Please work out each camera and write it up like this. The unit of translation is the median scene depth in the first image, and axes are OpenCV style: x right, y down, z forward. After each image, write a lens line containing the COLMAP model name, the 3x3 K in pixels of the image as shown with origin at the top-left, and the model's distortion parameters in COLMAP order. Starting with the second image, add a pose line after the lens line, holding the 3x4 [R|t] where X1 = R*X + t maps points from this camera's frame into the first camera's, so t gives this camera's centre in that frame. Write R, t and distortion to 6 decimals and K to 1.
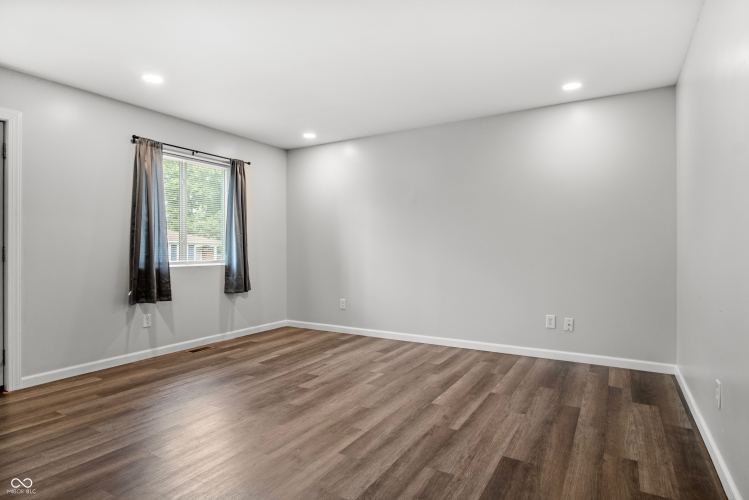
lens RADIAL K [[425.3, 0, 373.7], [0, 425.3, 250.8], [0, 0, 1]] dist [0.001864, -0.000211]
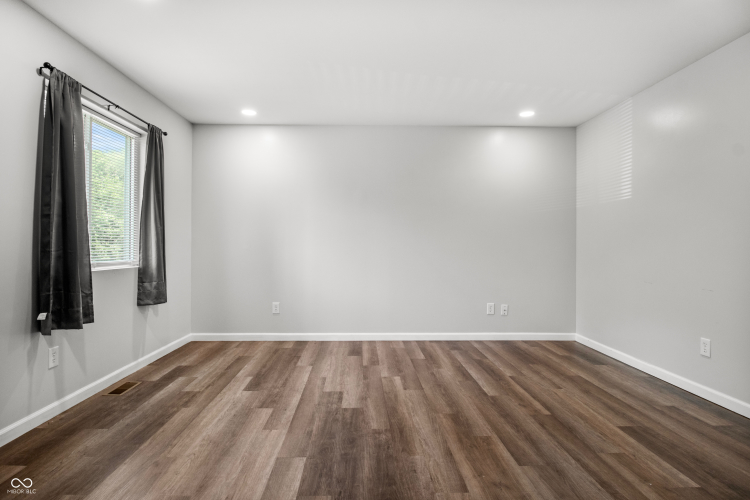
lens RADIAL K [[400.1, 0, 376.6], [0, 400.1, 245.7], [0, 0, 1]] dist [0.001209, -0.004935]
pose [[0.840711, 0.006692, 0.541443, -0.500989], [-0.002341, 0.999959, -0.008724, 0.002150], [-0.541479, 0.006067, 0.840692, 0.263716]]
